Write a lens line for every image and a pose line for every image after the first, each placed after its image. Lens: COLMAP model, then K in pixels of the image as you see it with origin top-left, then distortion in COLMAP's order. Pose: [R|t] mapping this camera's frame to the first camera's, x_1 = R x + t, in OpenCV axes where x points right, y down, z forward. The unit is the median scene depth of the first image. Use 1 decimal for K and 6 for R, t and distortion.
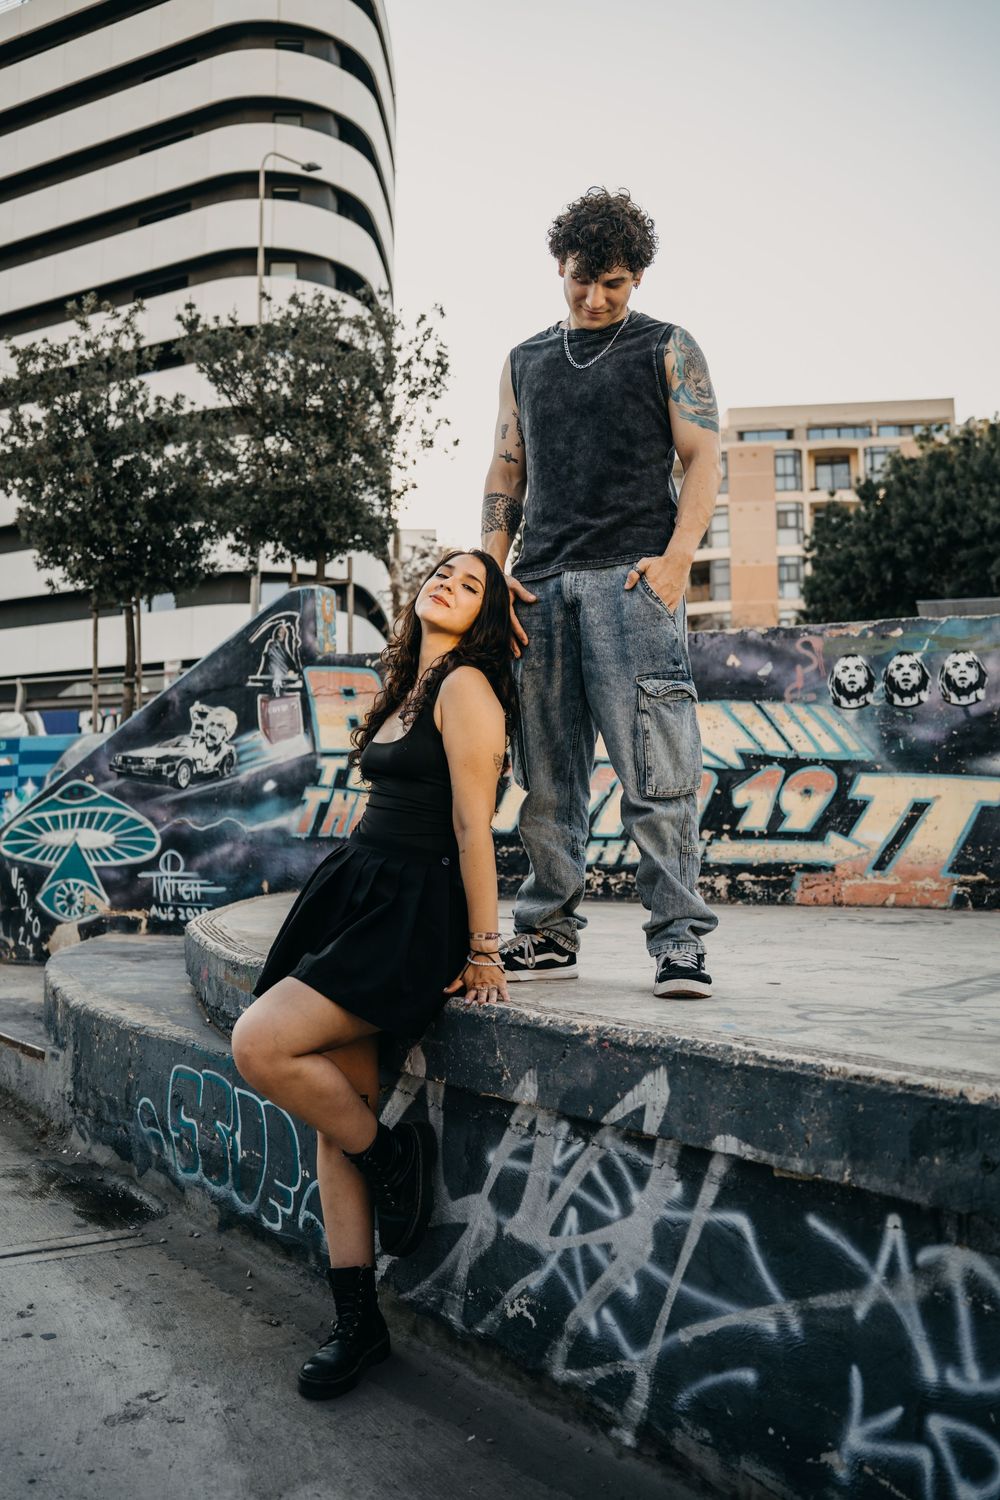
lens RADIAL K [[1309.1, 0, 498.8], [0, 1309.1, 750.9], [0, 0, 1]] dist [-0.116106, -0.006071]
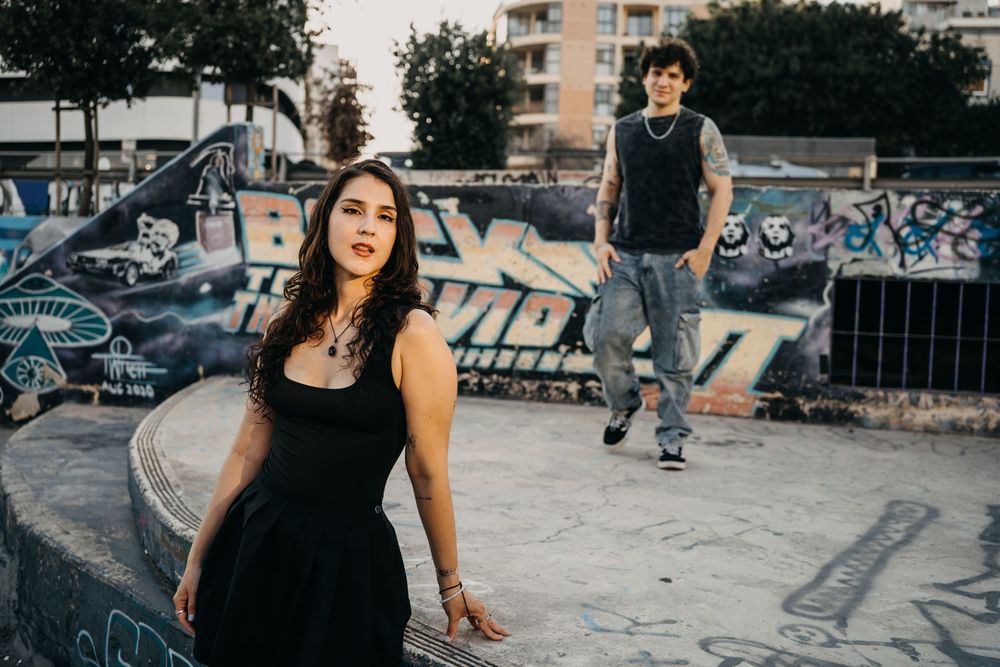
lens RADIAL K [[952.4, 0, 507.6], [0, 952.4, 329.5], [0, 0, 1]] dist [-0.028624, 0.000000]
pose [[0.990219, 0.032924, 0.135579, -0.016301], [-0.048426, 0.992451, 0.112681, -0.046557], [-0.130846, -0.118144, 0.984338, 0.089671]]
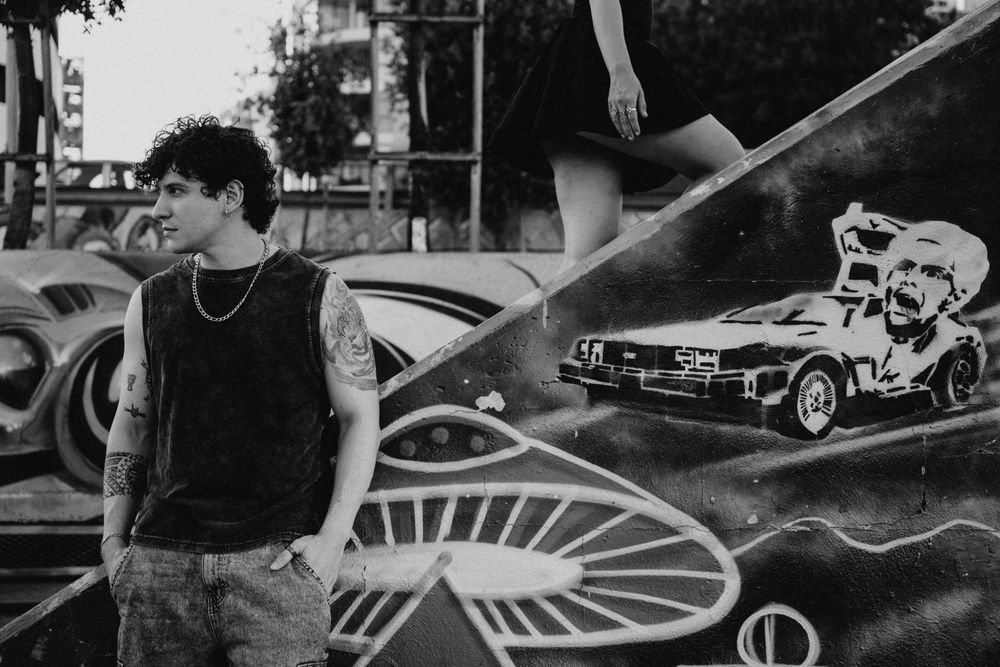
lens RADIAL K [[1199.4, 0, 549.4], [0, 1199.4, 313.7], [0, 0, 1]] dist [0.034472, 0.000000]
pose [[0.937802, 0.019829, 0.346605, -0.432121], [-0.030813, 0.999181, 0.026210, -0.012681], [-0.345802, -0.035259, 0.937645, 0.708638]]
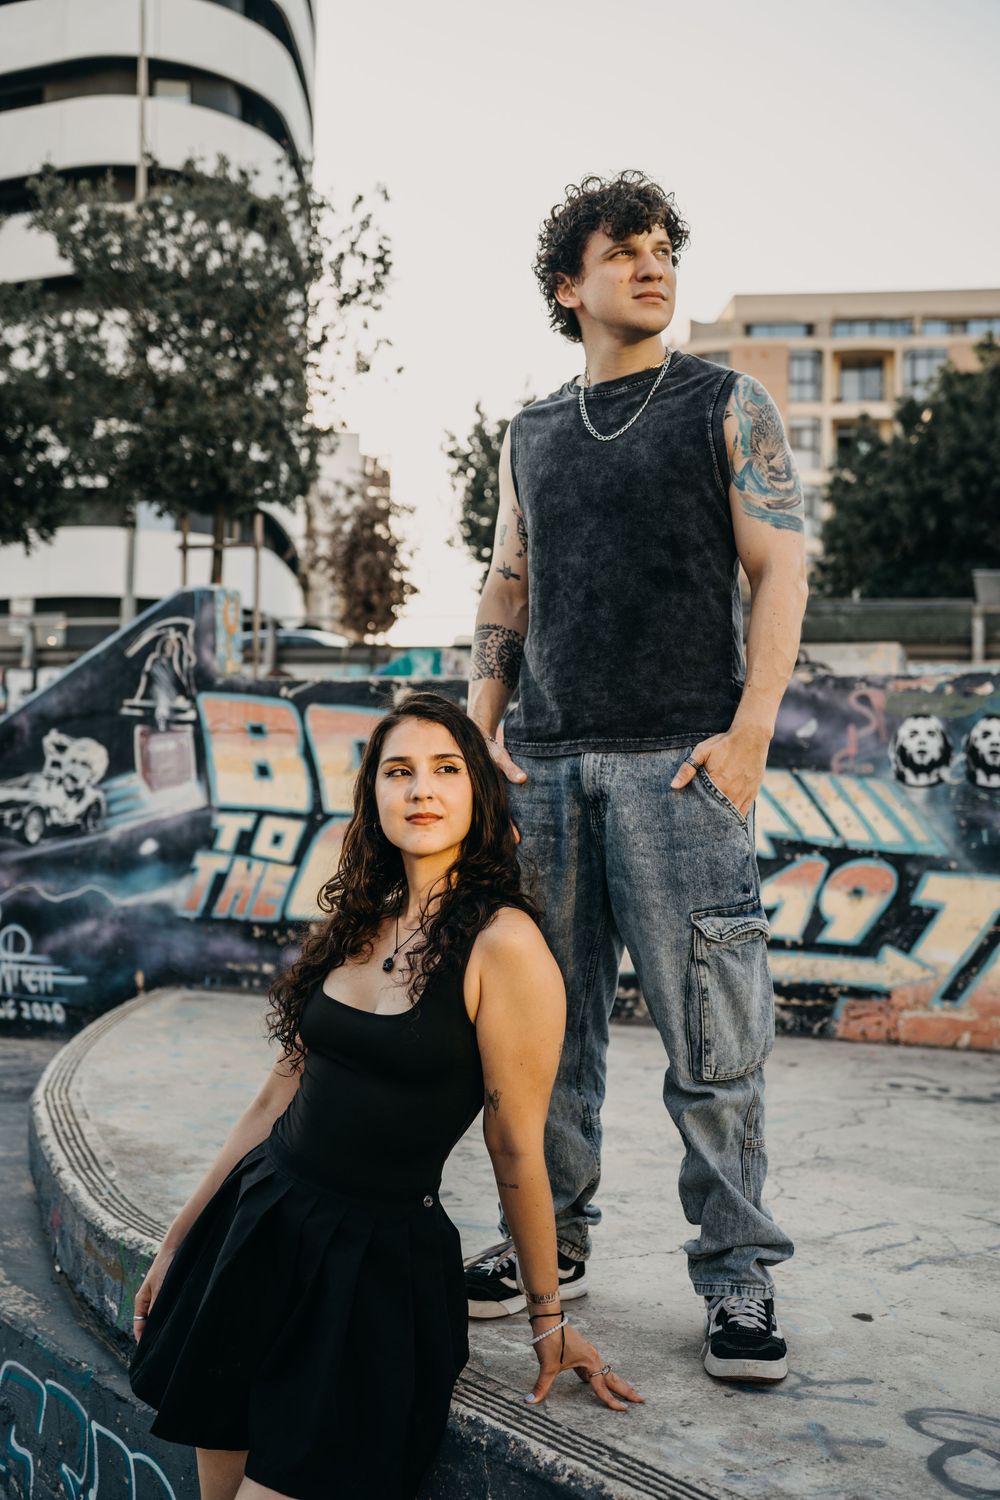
lens RADIAL K [[1616.3, 0, 499.0], [0, 1616.3, 758.2], [0, 0, 1]] dist [0.027234, 0.000000]
pose [[0.998702, 0.028257, 0.042389, -0.013011], [-0.029460, 0.999173, 0.028027, -0.055756], [-0.041562, -0.029240, 0.998708, 0.048858]]
